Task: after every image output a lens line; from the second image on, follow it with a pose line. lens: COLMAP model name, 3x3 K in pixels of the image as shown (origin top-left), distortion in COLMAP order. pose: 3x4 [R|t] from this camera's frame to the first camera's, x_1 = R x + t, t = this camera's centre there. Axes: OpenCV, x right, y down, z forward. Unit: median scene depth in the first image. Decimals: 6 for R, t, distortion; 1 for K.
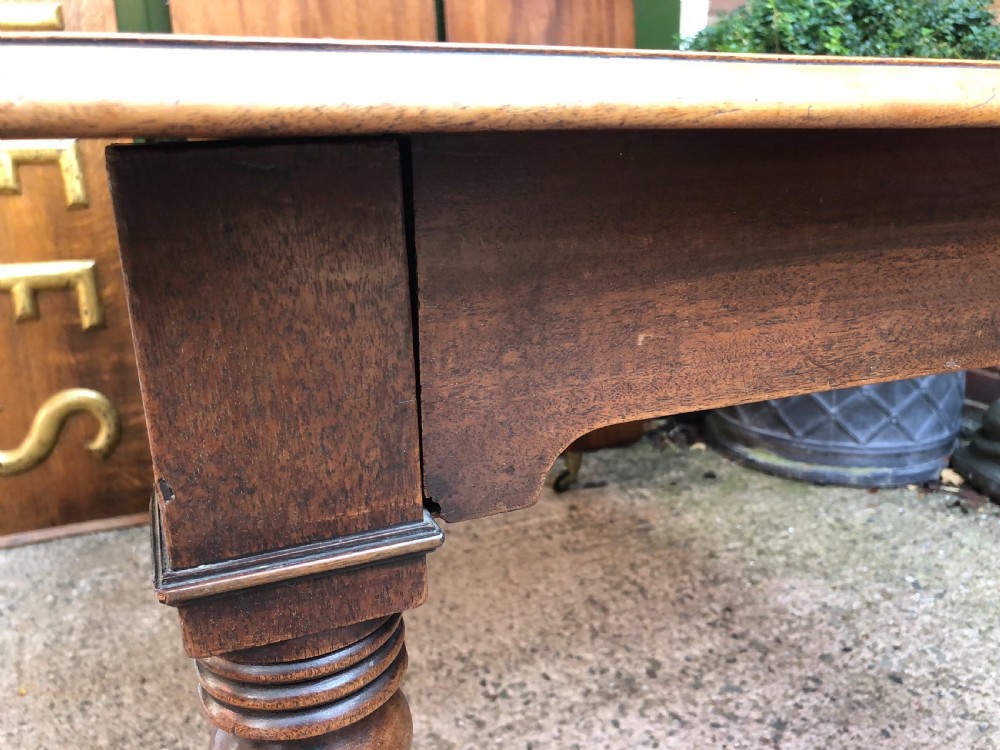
lens RADIAL K [[827.7, 0, 509.4], [0, 827.7, 381.2], [0, 0, 1]] dist [-0.011062, 0.033684]
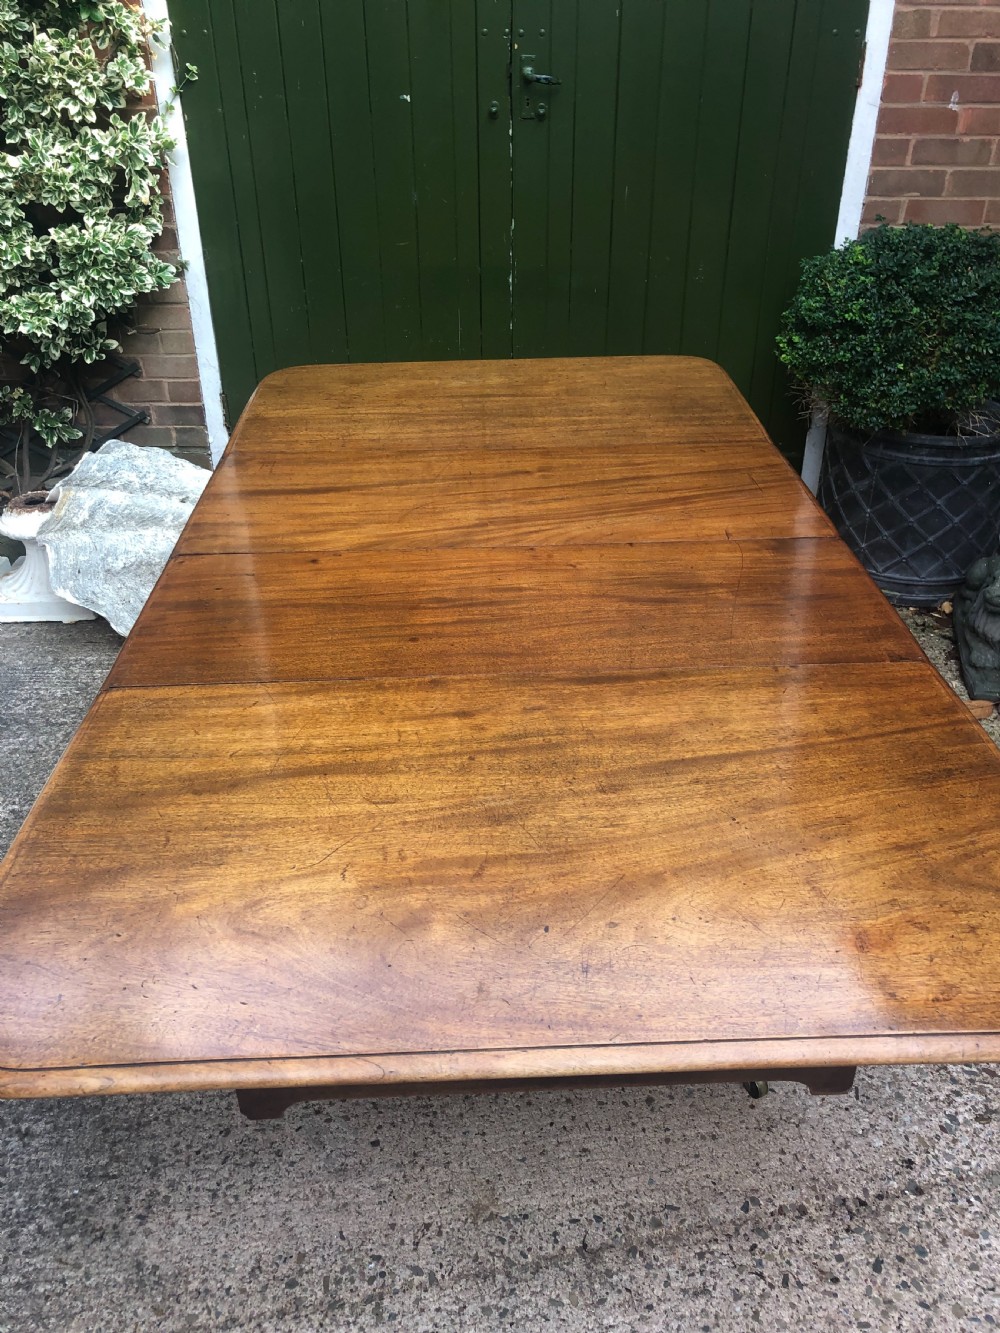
lens RADIAL K [[1088.6, 0, 501.2], [0, 1088.6, 663.8], [0, 0, 1]] dist [0.006920, 0.006818]
pose [[0.911075, 0.215392, -0.351495, 0.697724], [-0.114966, 0.951572, 0.285120, -0.311287], [0.395885, -0.219356, 0.891716, -1.285452]]
